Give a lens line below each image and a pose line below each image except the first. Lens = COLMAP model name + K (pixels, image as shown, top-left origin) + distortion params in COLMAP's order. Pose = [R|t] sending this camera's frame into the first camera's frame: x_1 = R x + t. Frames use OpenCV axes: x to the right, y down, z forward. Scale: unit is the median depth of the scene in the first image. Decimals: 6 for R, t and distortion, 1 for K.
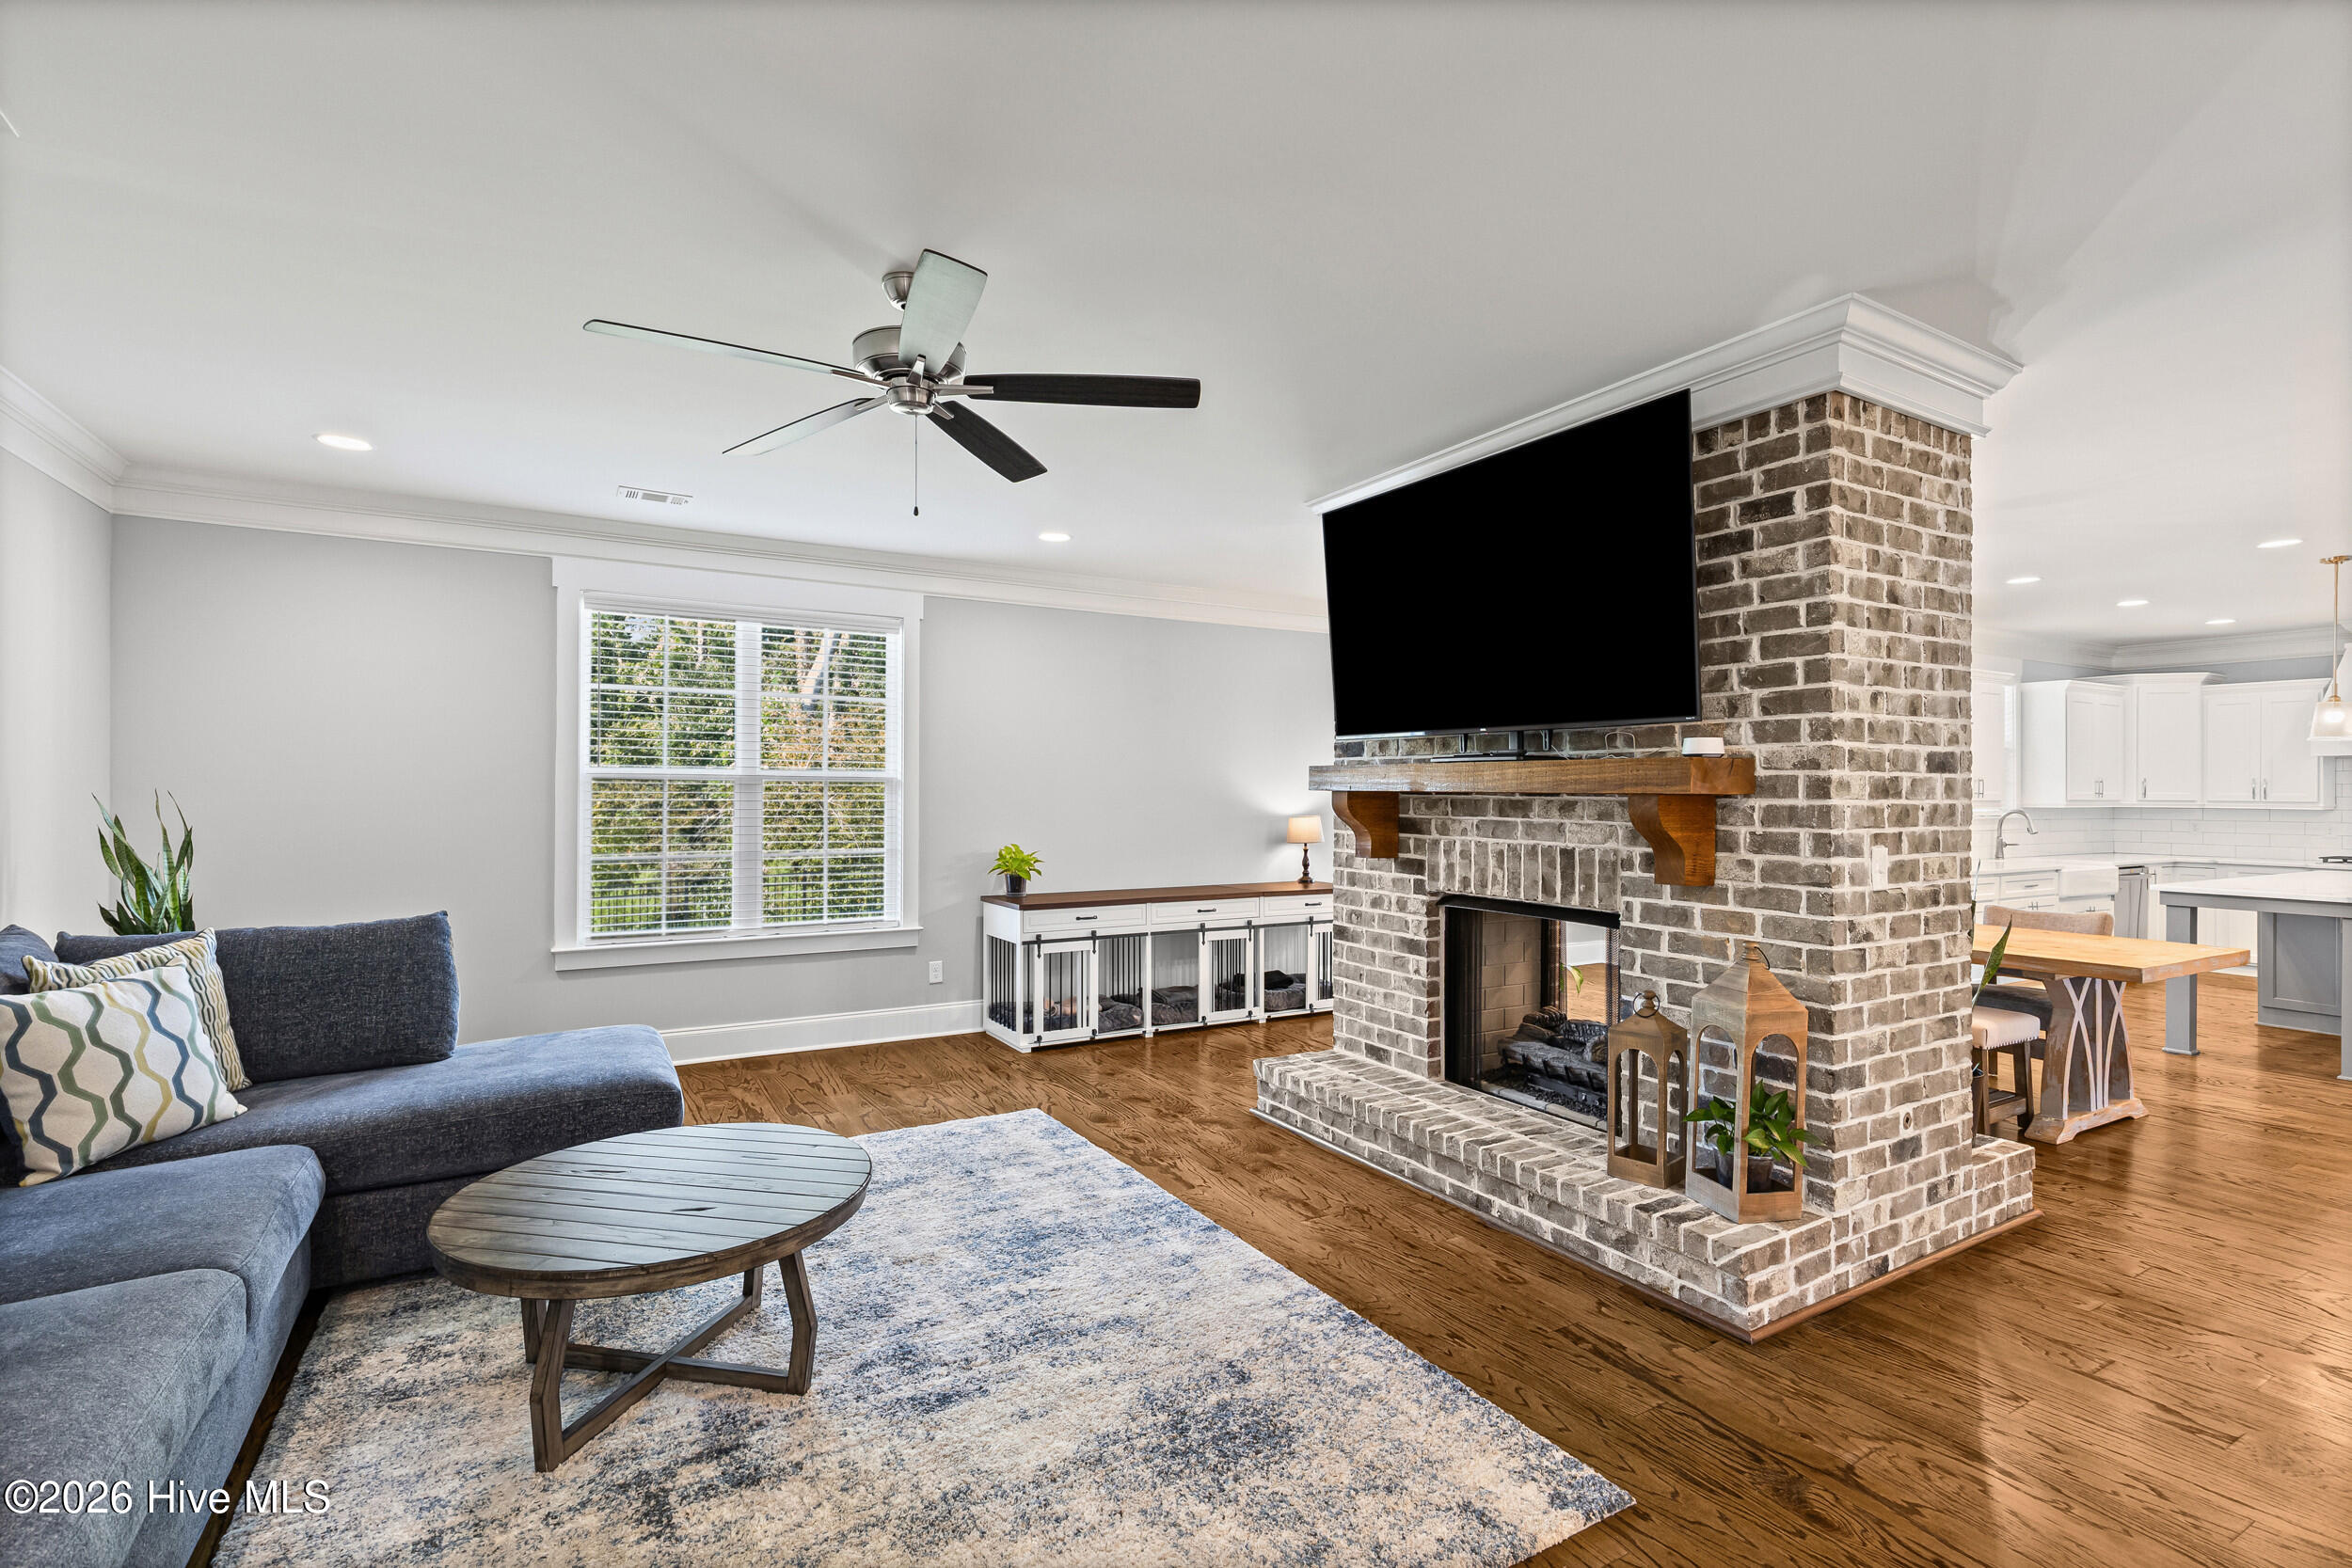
lens RADIAL K [[1064.3, 0, 1184.3], [0, 1064.3, 788.6], [0, 0, 1]] dist [0.017417, -0.001033]
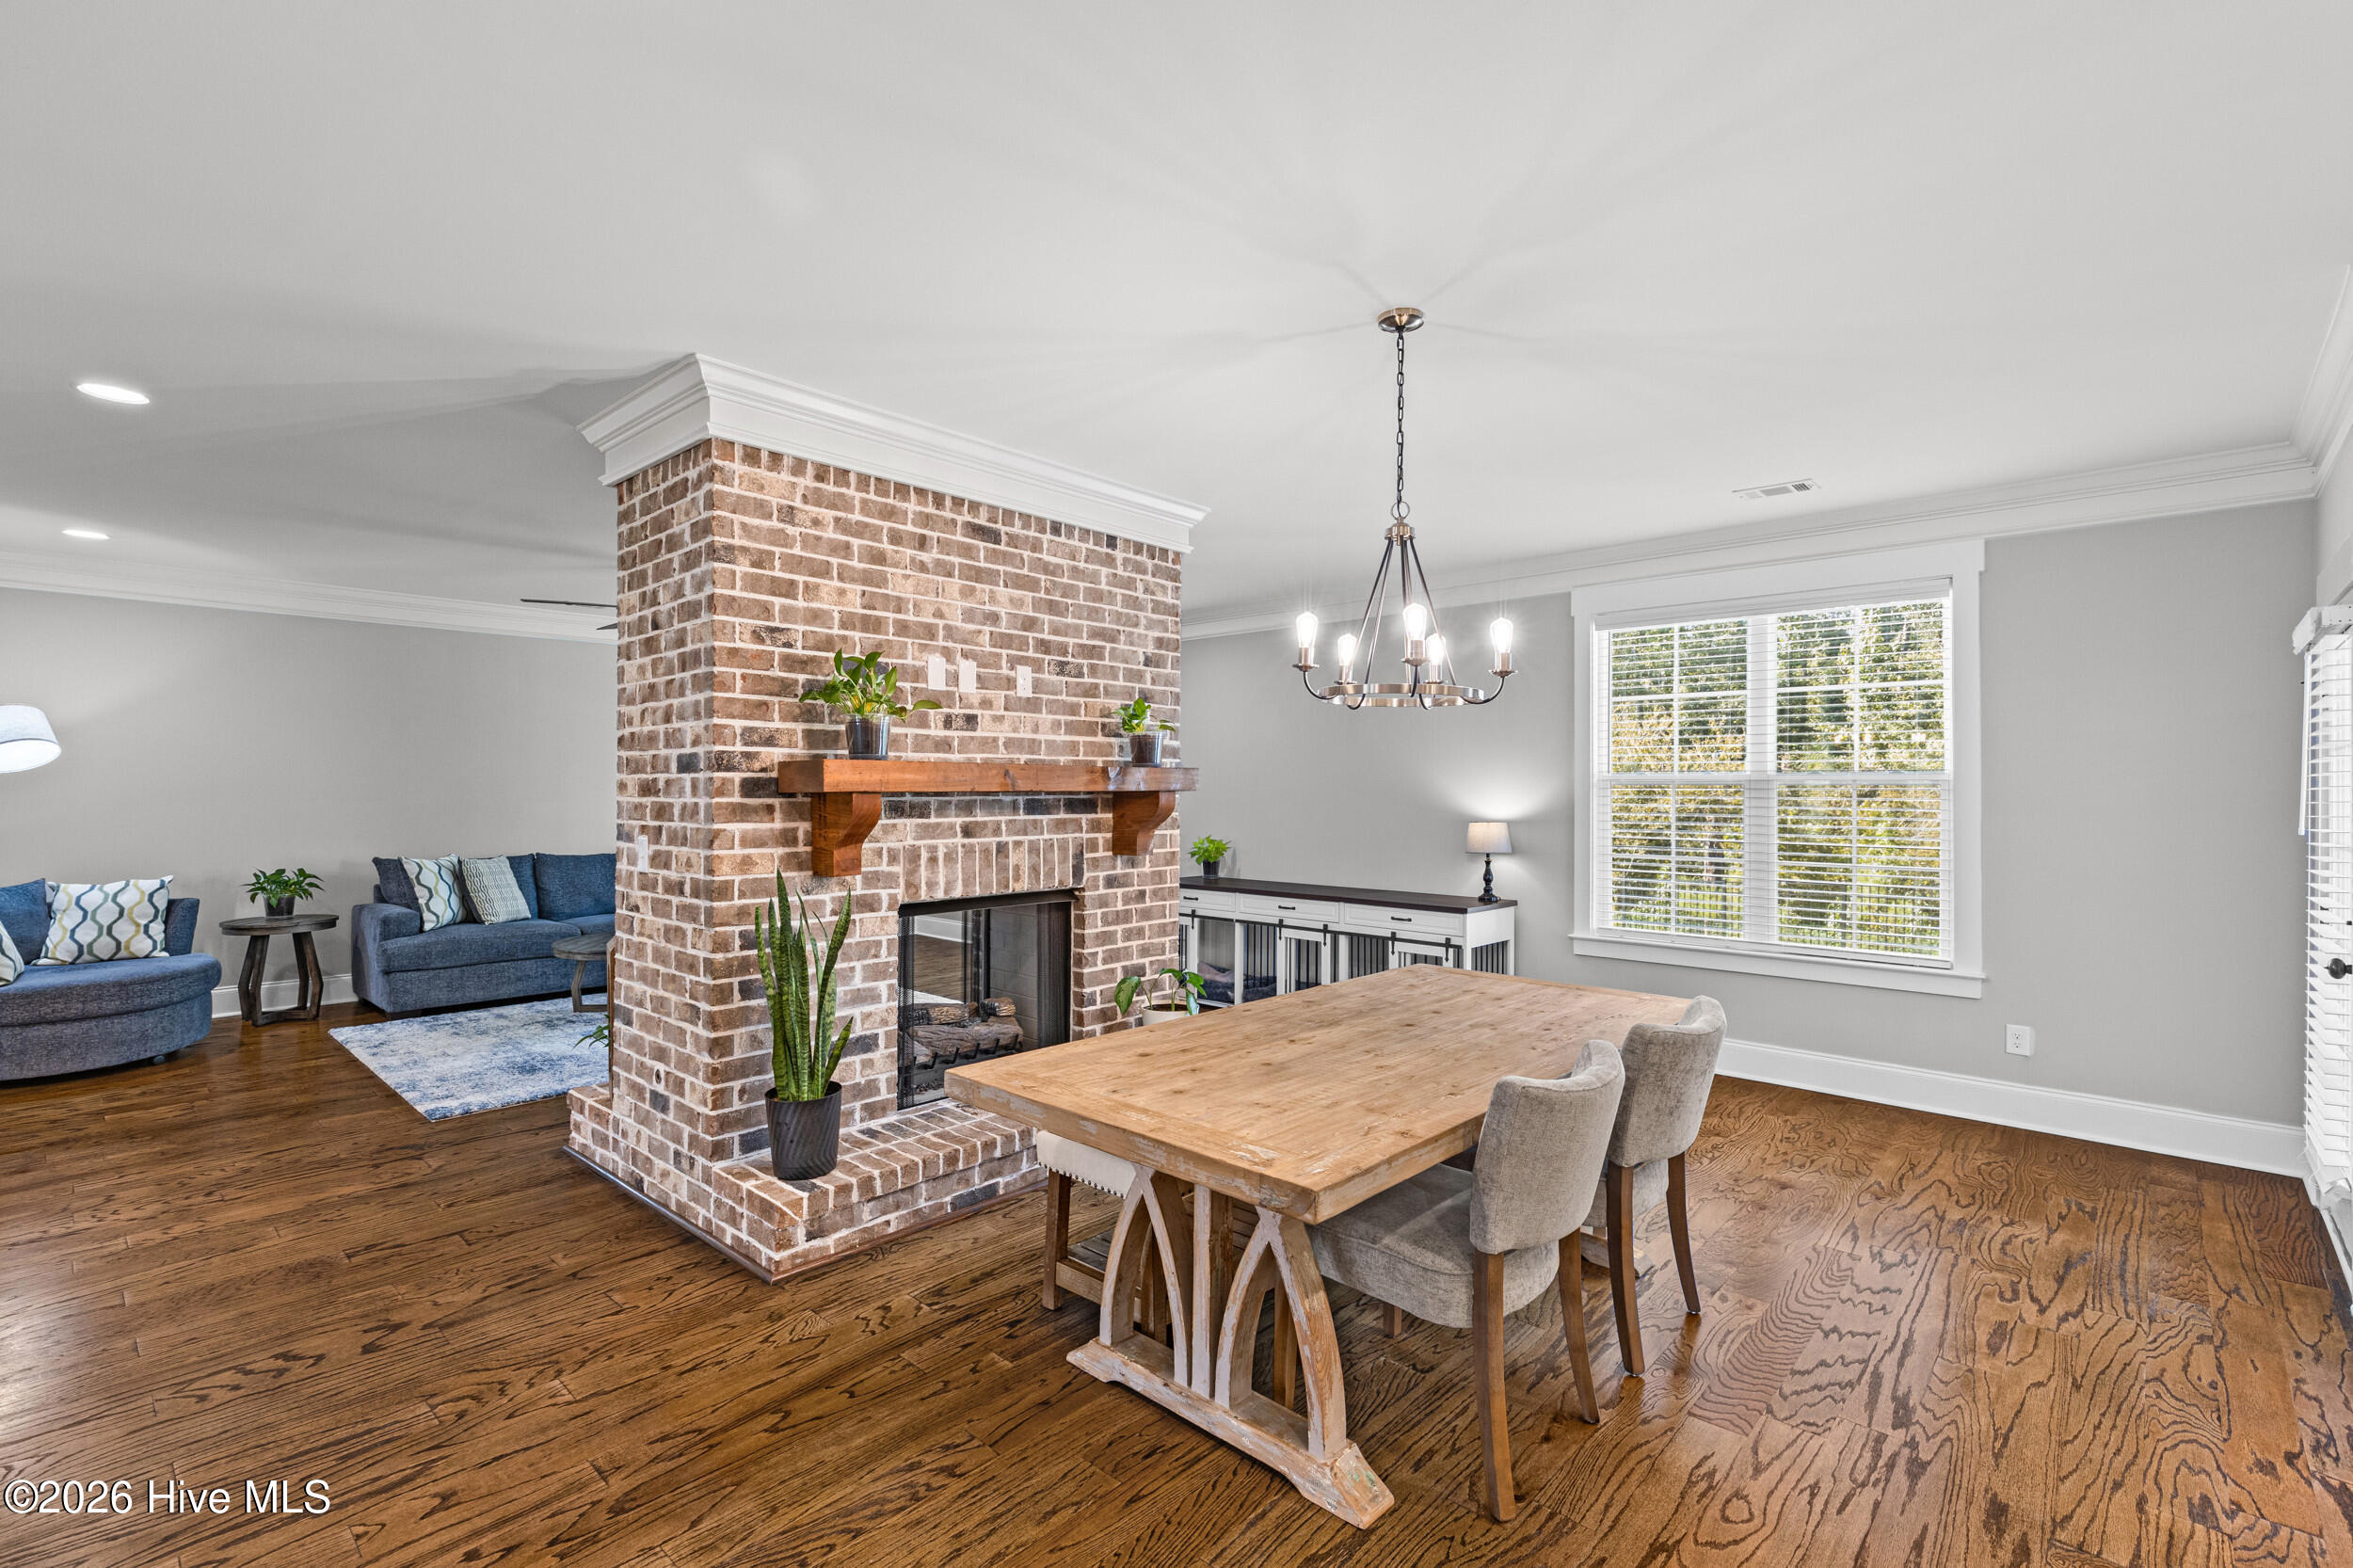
lens RADIAL K [[1064.9, 0, 1184.2], [0, 1064.9, 786.4], [0, 0, 1]] dist [0.017417, -0.001033]
pose [[0.286326, -0.004862, -0.958120, 1.897194], [0.001561, 0.999988, -0.004608, 0.004512], [0.958131, -0.000176, 0.286331, 1.188783]]
